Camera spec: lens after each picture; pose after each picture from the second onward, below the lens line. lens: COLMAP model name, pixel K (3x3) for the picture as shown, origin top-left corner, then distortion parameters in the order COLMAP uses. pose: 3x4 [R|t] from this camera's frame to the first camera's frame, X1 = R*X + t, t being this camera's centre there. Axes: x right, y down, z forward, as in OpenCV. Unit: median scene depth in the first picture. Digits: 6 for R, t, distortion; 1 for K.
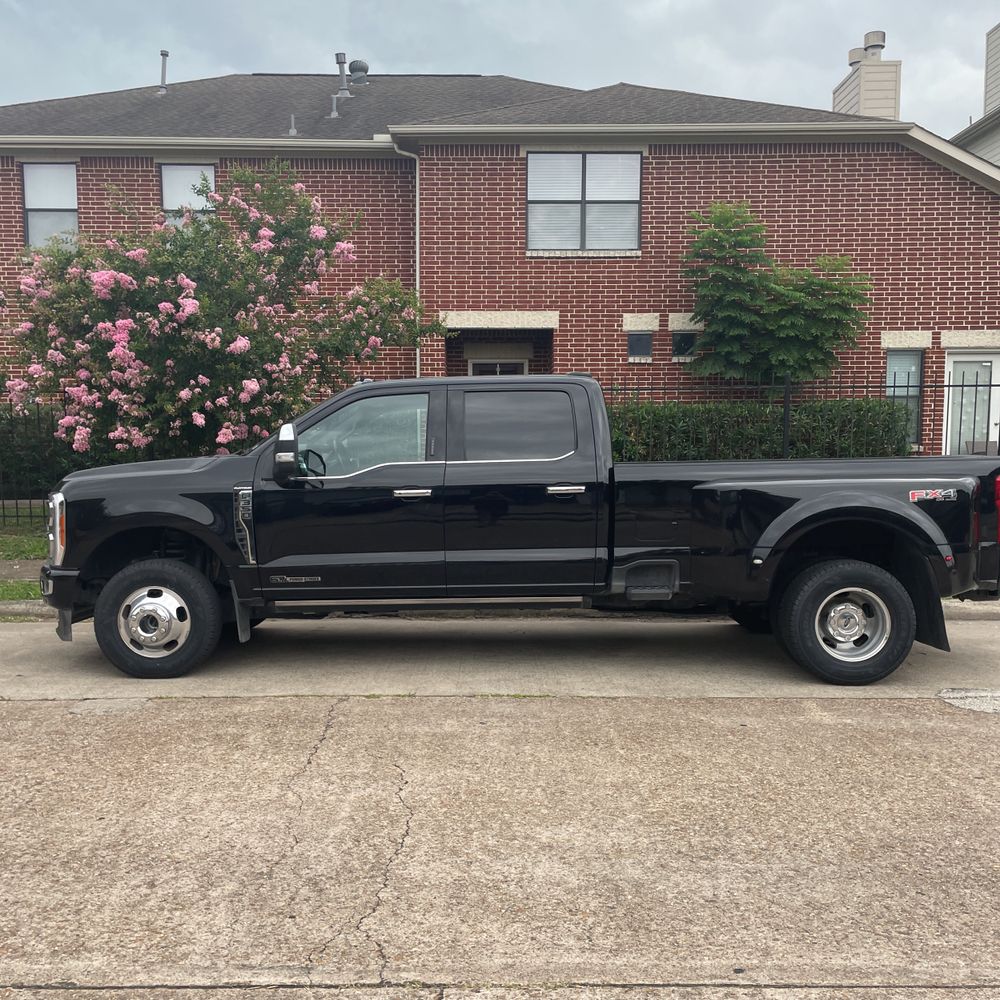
lens RADIAL K [[1001.6, 0, 517.1], [0, 1001.6, 474.2], [0, 0, 1]] dist [0.084443, -0.123674]
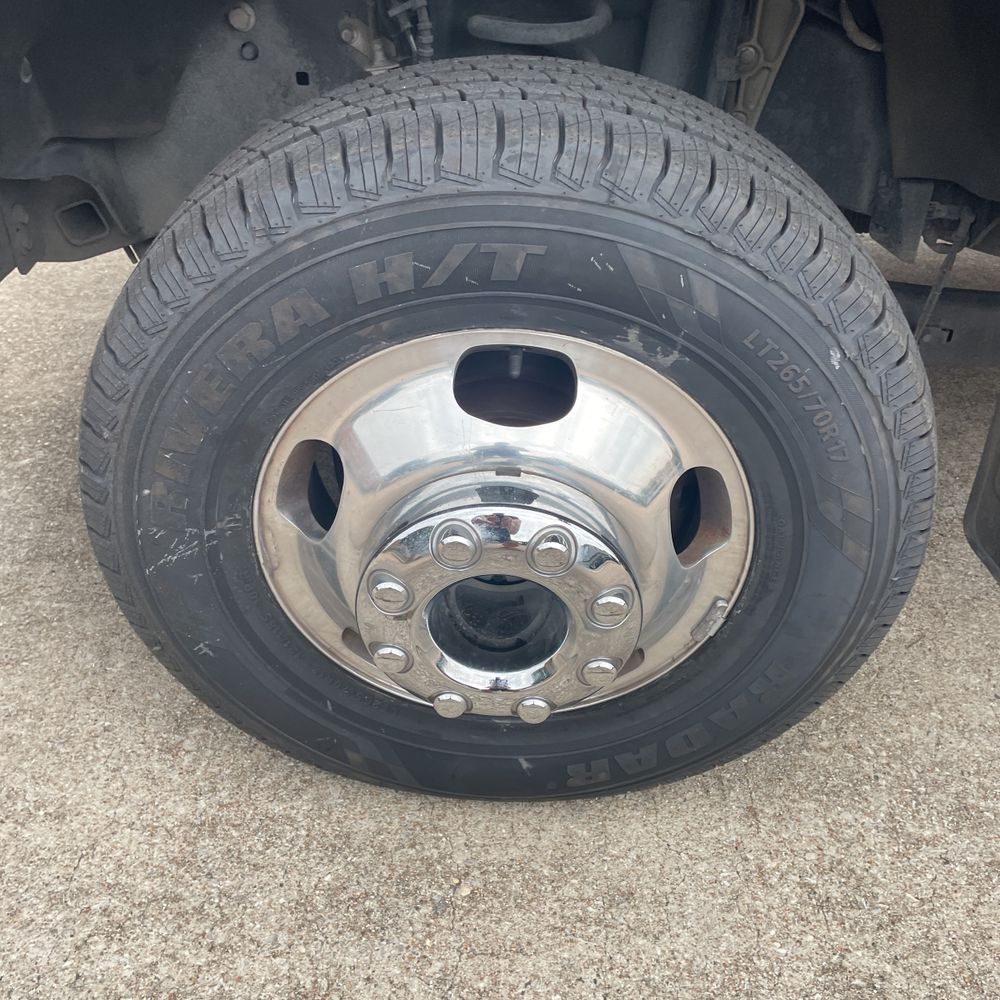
lens RADIAL K [[986.4, 0, 500.0], [0, 986.4, 500.0], [0, 0, 1]] dist [0.097209, -0.132640]
pose [[0.998702, 0.043816, -0.025982, -0.144212], [-0.019518, 0.800267, 0.599326, 0.022526], [0.047052, -0.598041, 0.800083, 0.360685]]
